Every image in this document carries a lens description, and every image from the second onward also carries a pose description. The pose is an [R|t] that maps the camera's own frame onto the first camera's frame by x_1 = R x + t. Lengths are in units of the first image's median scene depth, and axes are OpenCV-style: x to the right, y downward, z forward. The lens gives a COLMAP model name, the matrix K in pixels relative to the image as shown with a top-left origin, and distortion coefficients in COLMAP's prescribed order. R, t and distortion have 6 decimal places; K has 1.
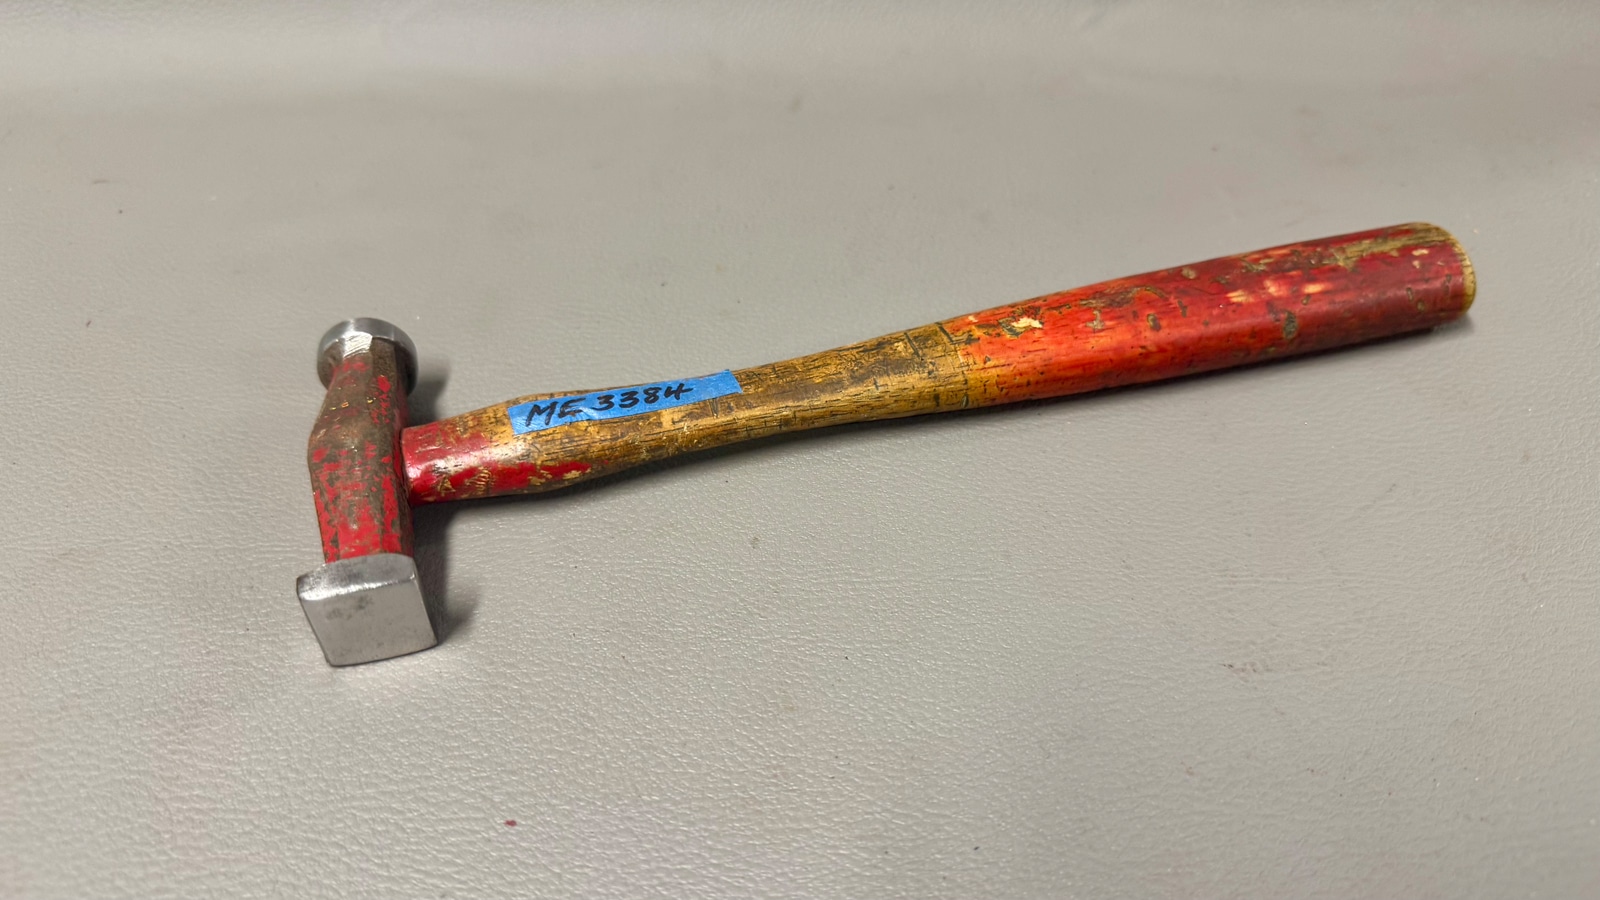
lens RADIAL K [[1185.1, 0, 806.4], [0, 1185.1, 459.4], [0, 0, 1]] dist [-0.007150, -0.036452]
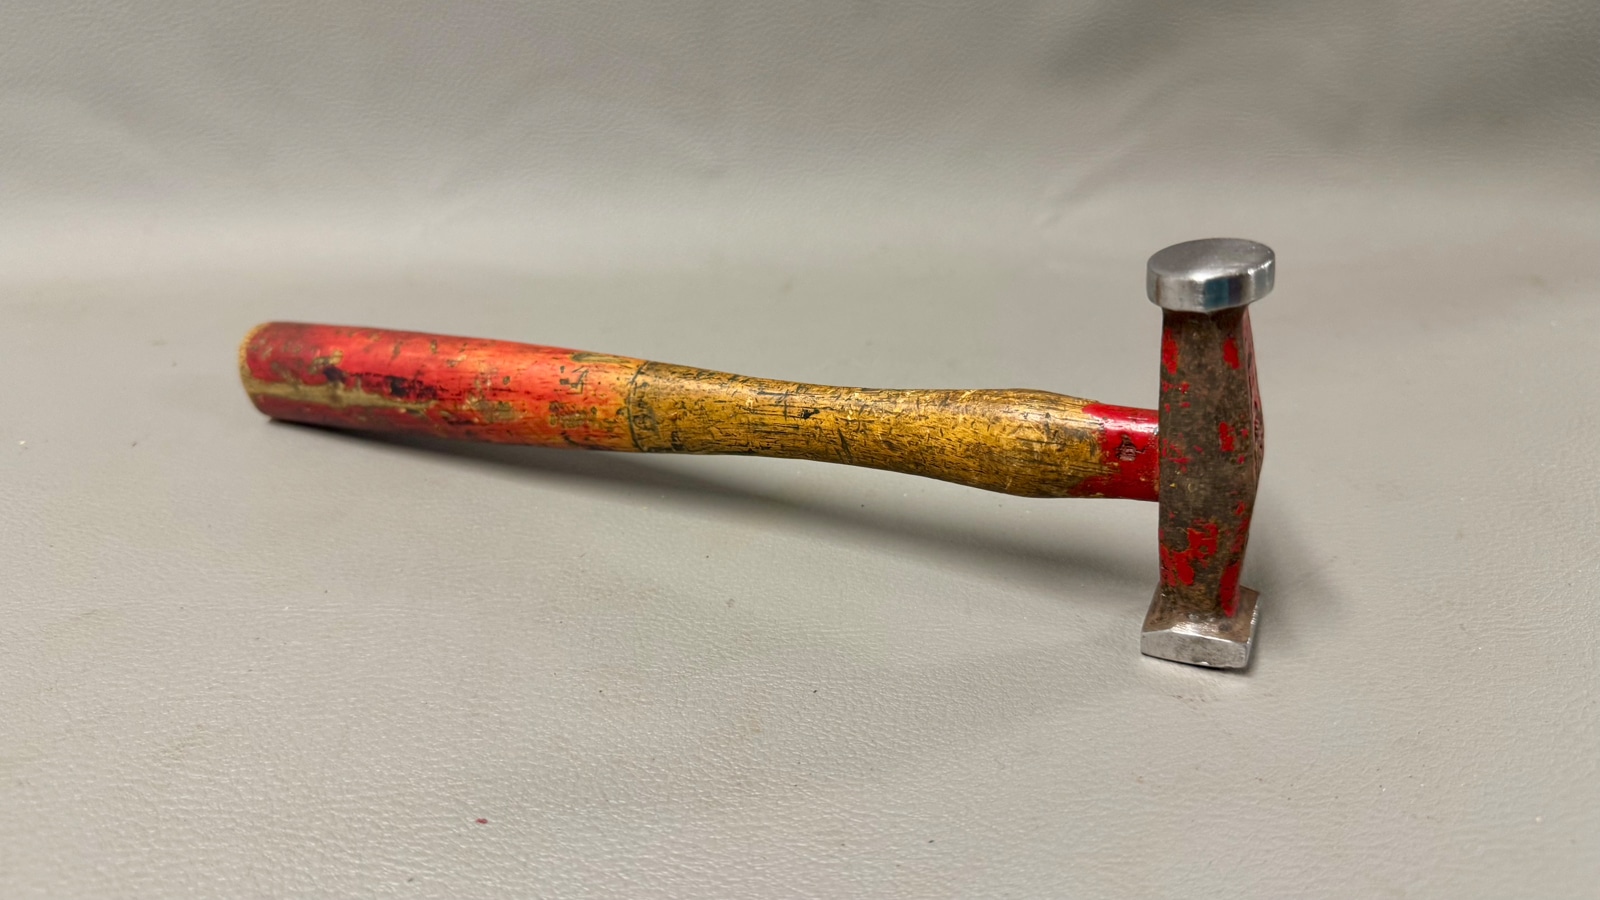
lens RADIAL K [[1185.1, 0, 805.2], [0, 1185.1, 457.6], [0, 0, 1]] dist [-0.007150, -0.036452]
pose [[0.999826, -0.004403, -0.018148, 0.050667], [-0.000230, 0.968835, -0.247707, 0.241226], [0.018673, 0.247668, 0.968665, -0.072910]]
